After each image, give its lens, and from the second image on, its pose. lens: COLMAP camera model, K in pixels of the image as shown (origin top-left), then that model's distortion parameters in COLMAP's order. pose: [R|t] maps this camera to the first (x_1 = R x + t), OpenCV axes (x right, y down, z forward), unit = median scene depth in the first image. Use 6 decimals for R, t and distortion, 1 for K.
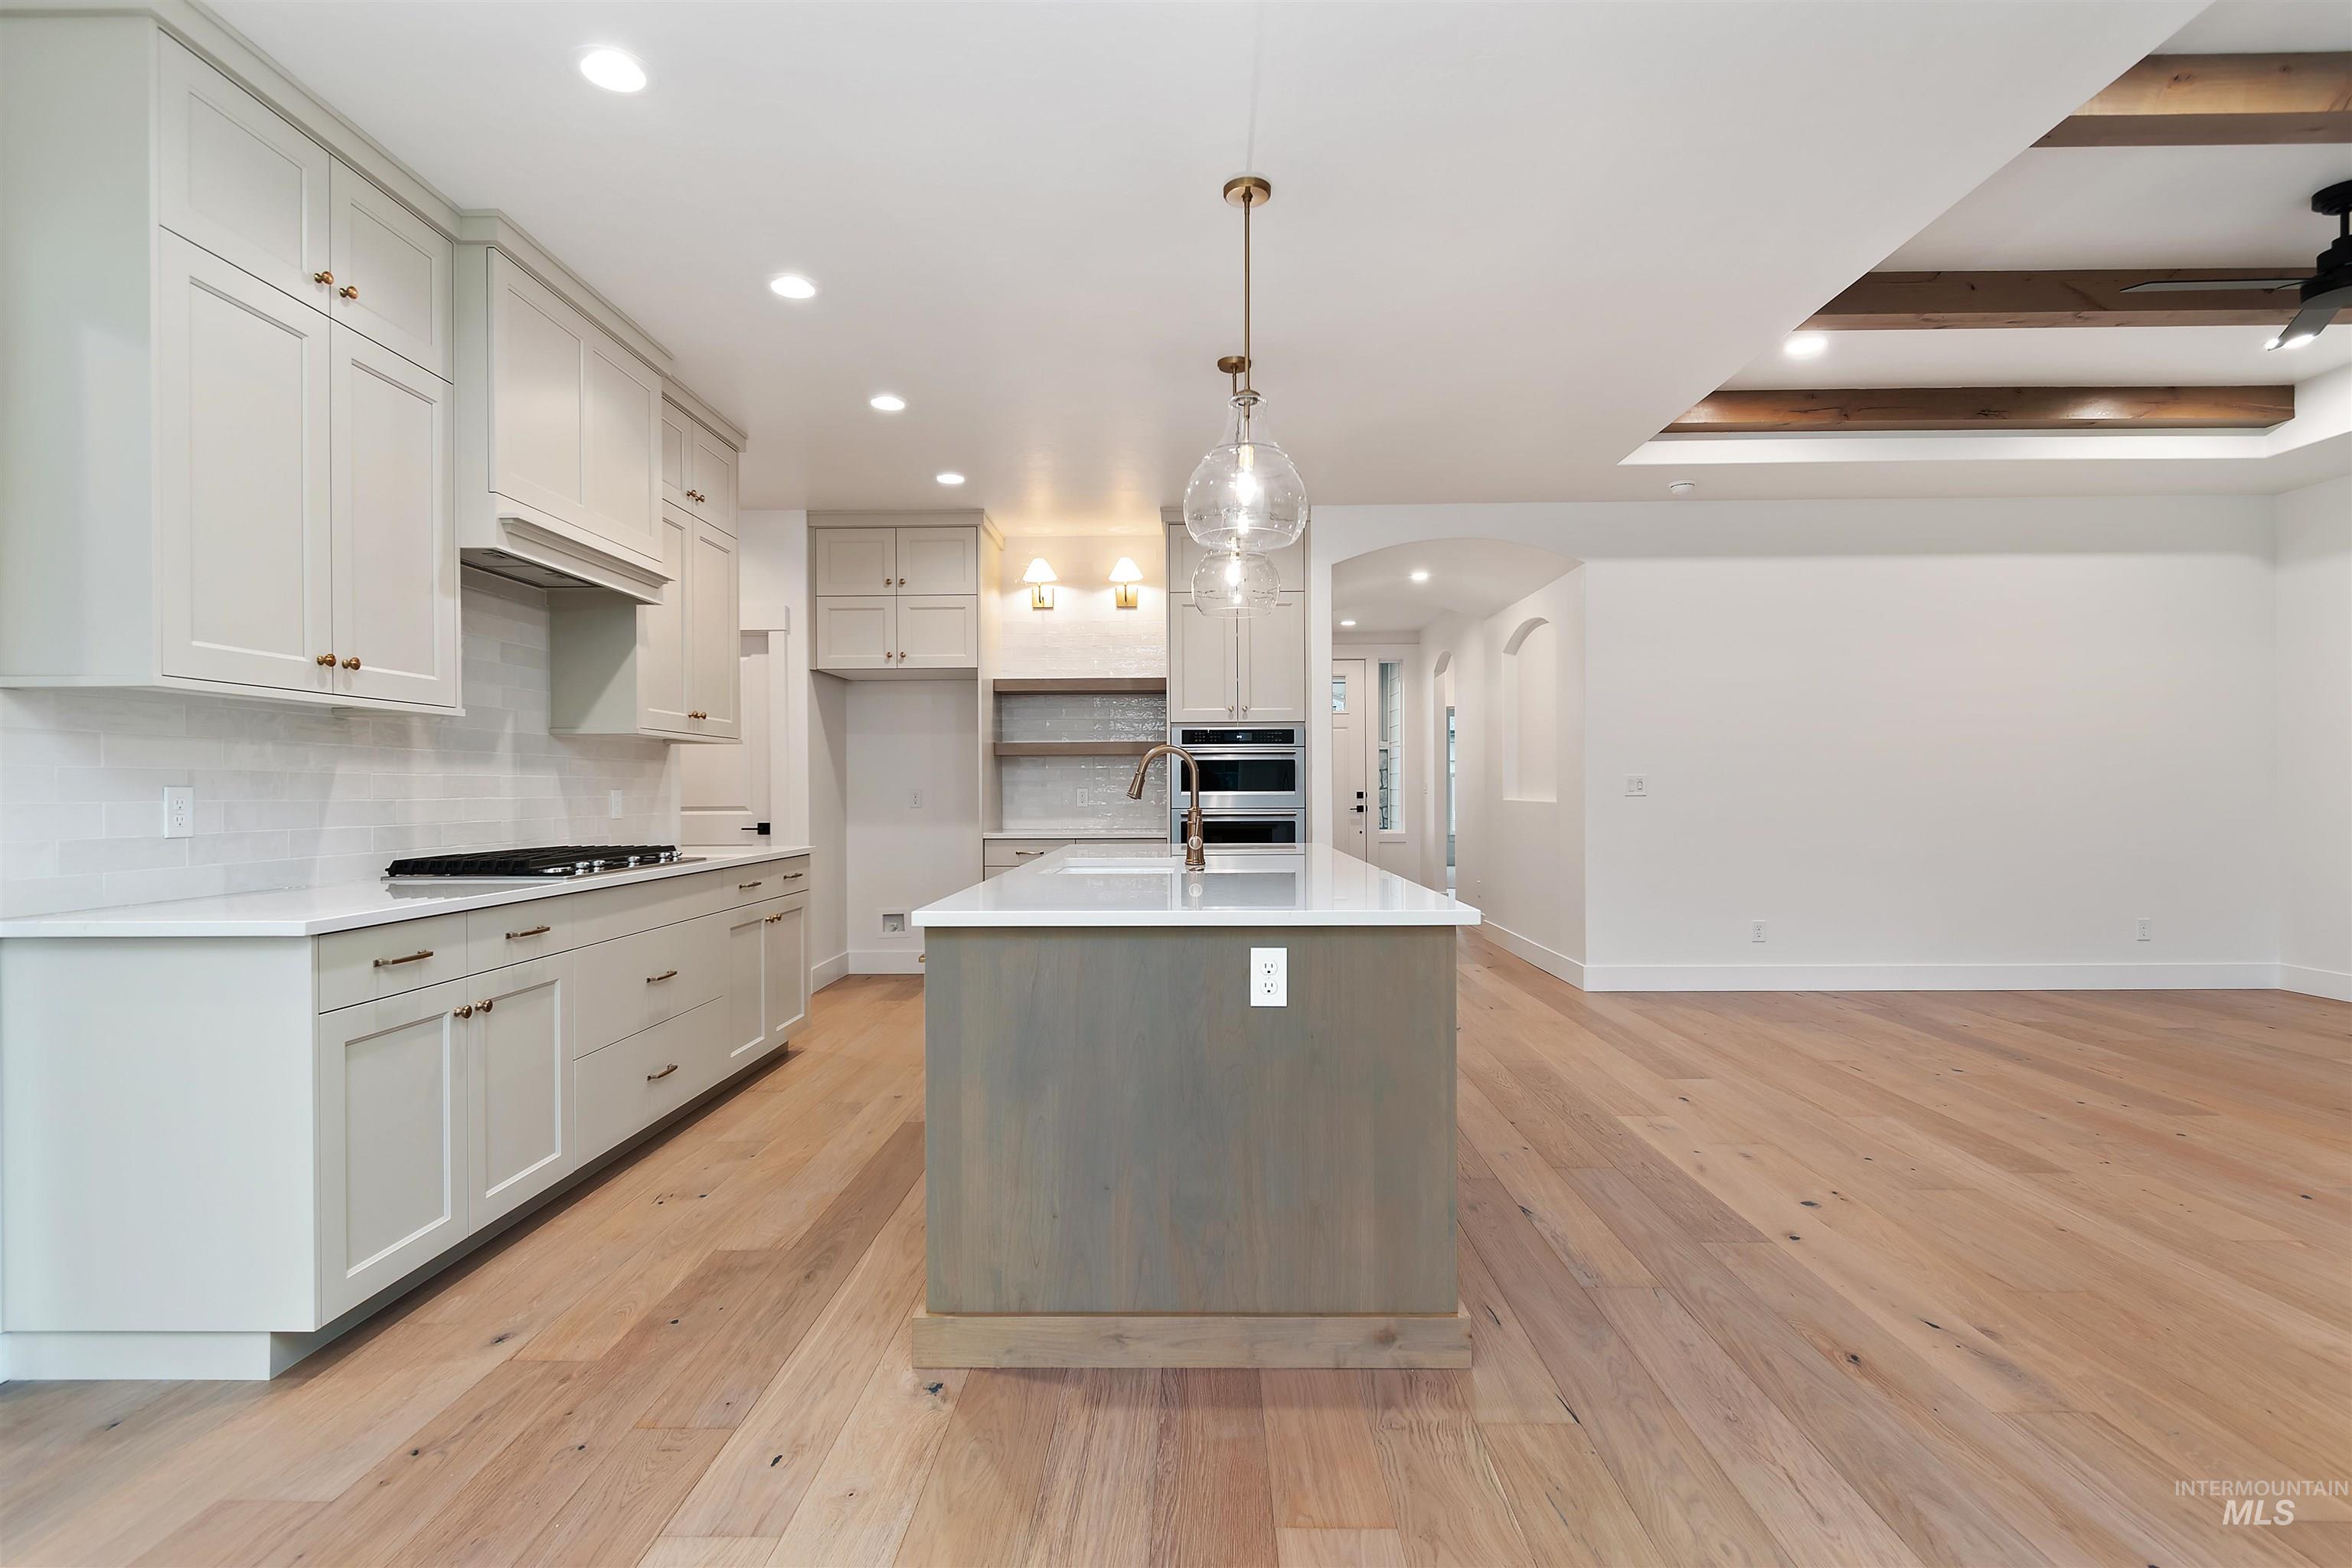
lens RADIAL K [[1145.6, 0, 1170.2], [0, 1145.6, 794.9], [0, 0, 1]] dist [-0.000365, -0.001898]
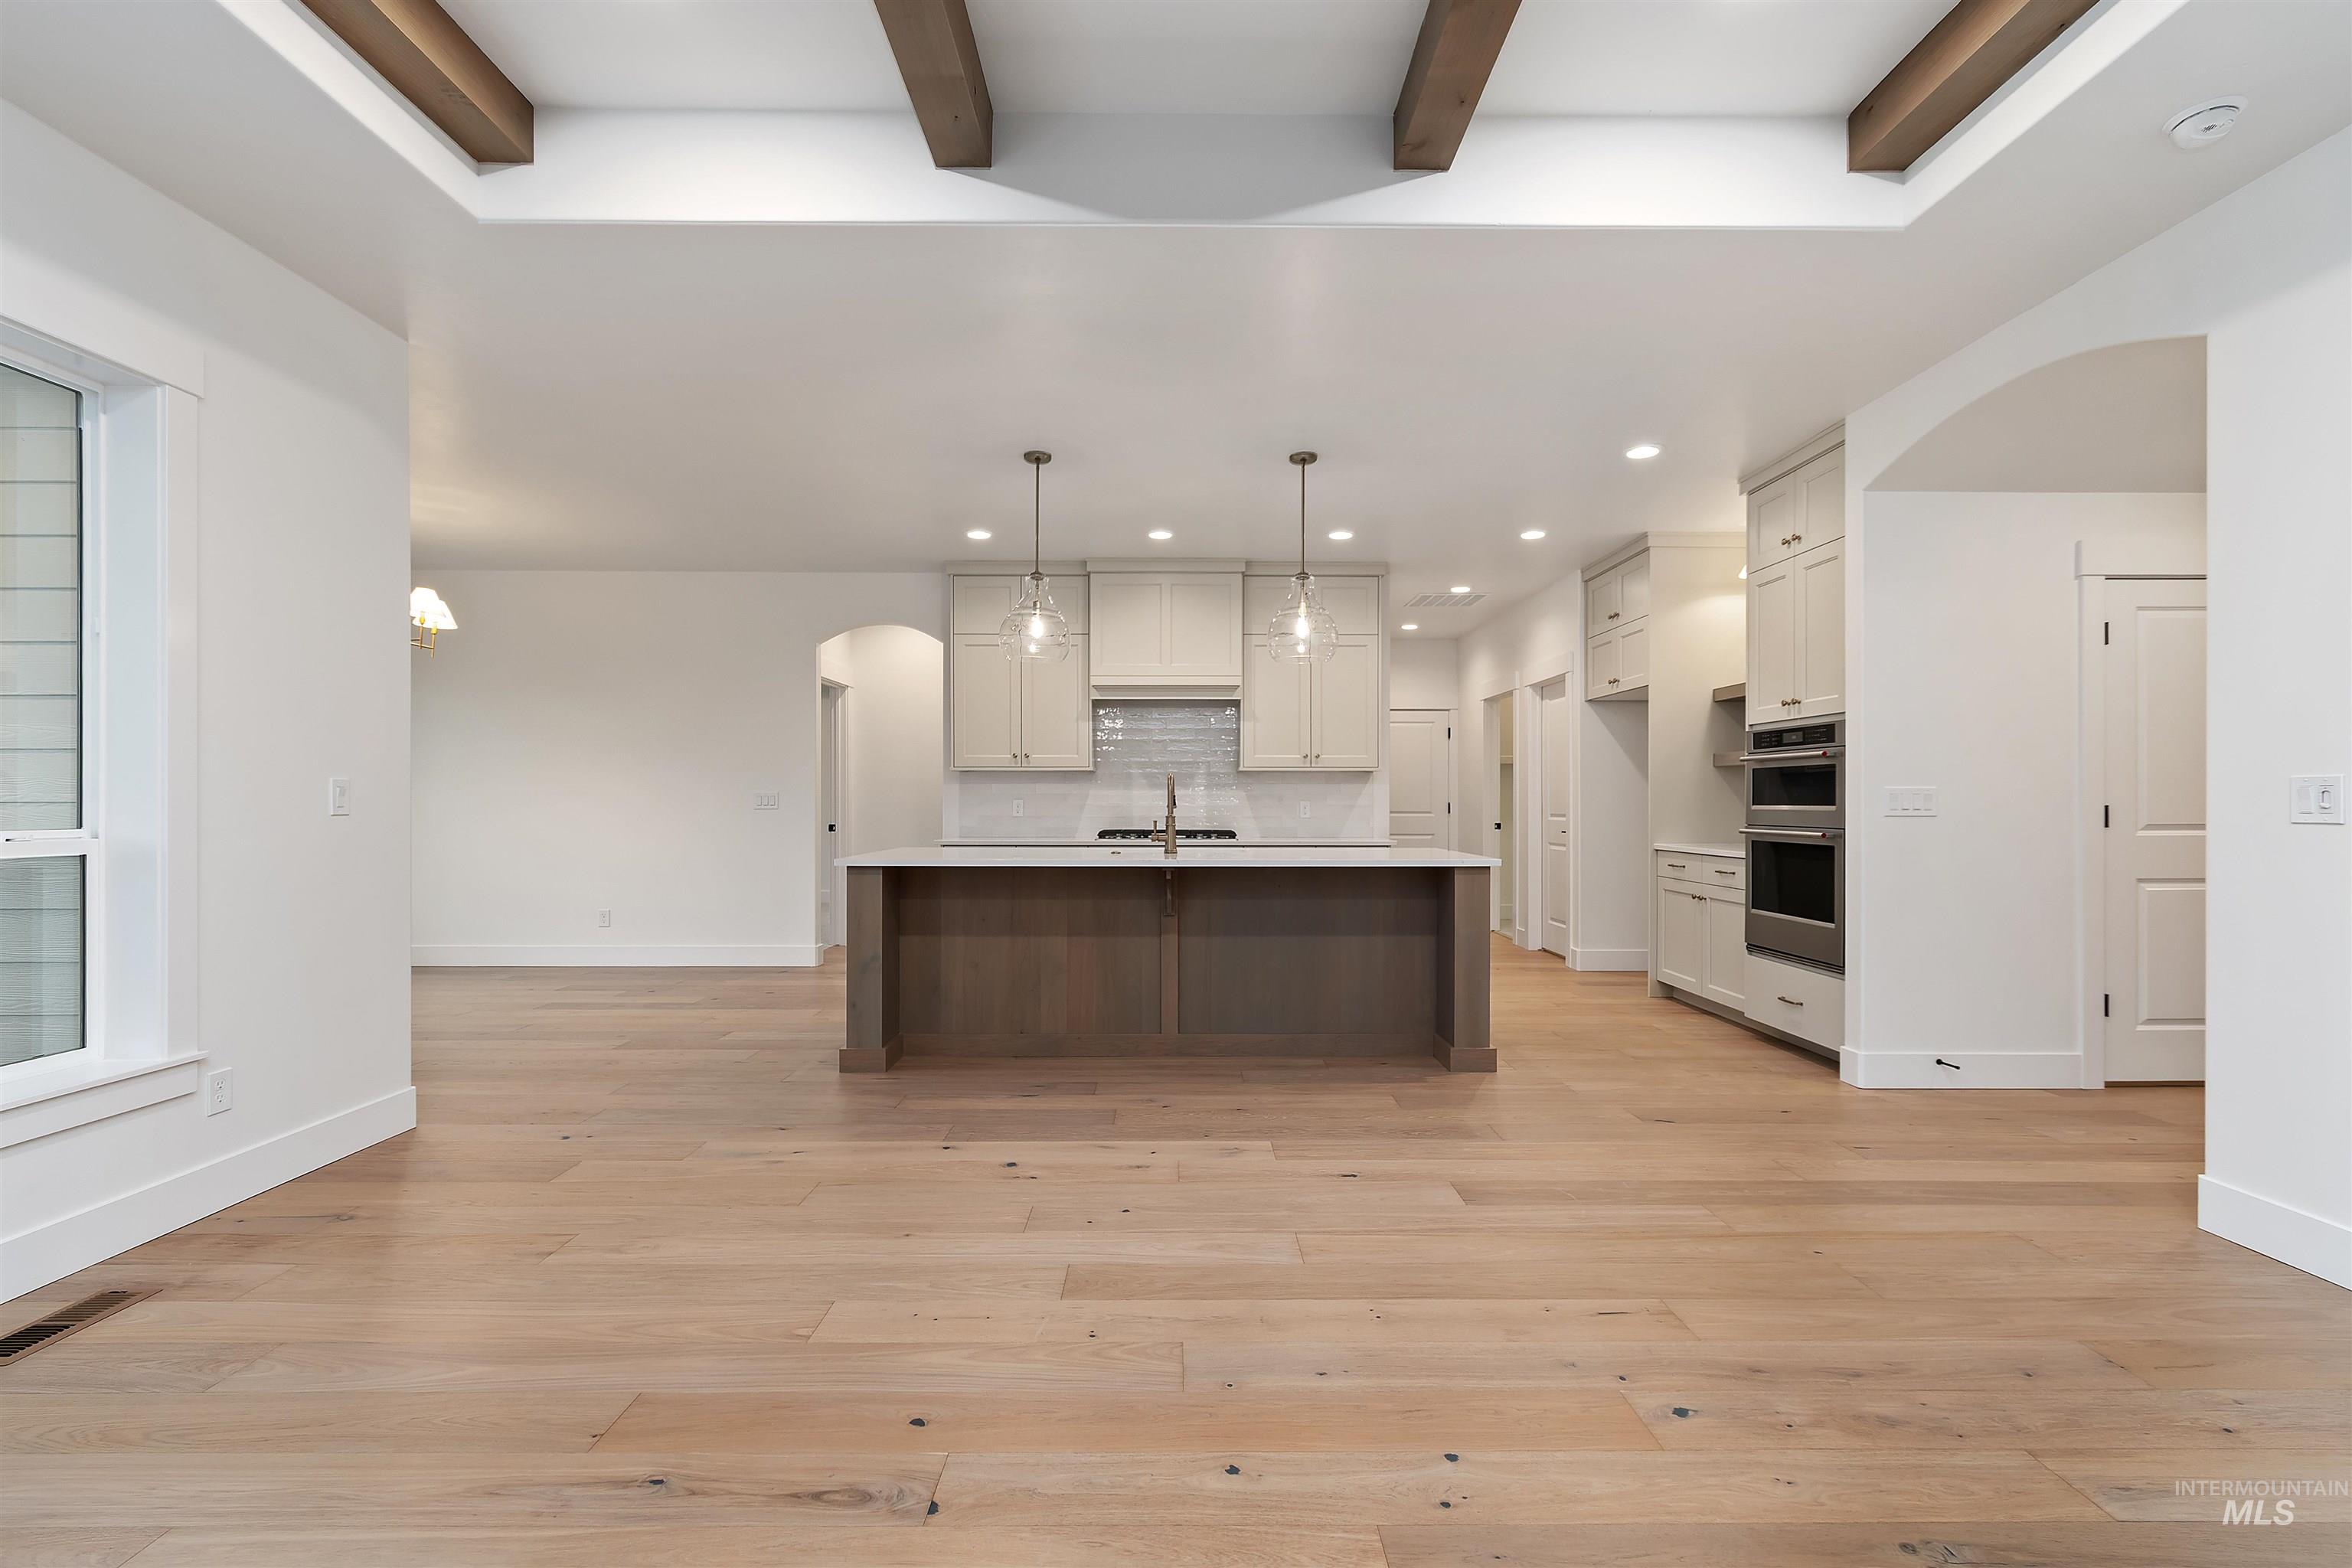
lens RADIAL K [[1045.8, 0, 1180.1], [0, 1045.8, 809.3], [0, 0, 1]] dist [0.005433, -0.003178]
pose [[0.031382, 0.012986, -0.999423, 0.853296], [-0.004698, 0.999906, 0.012845, -0.008223], [0.999496, 0.004292, 0.031440, 0.600549]]
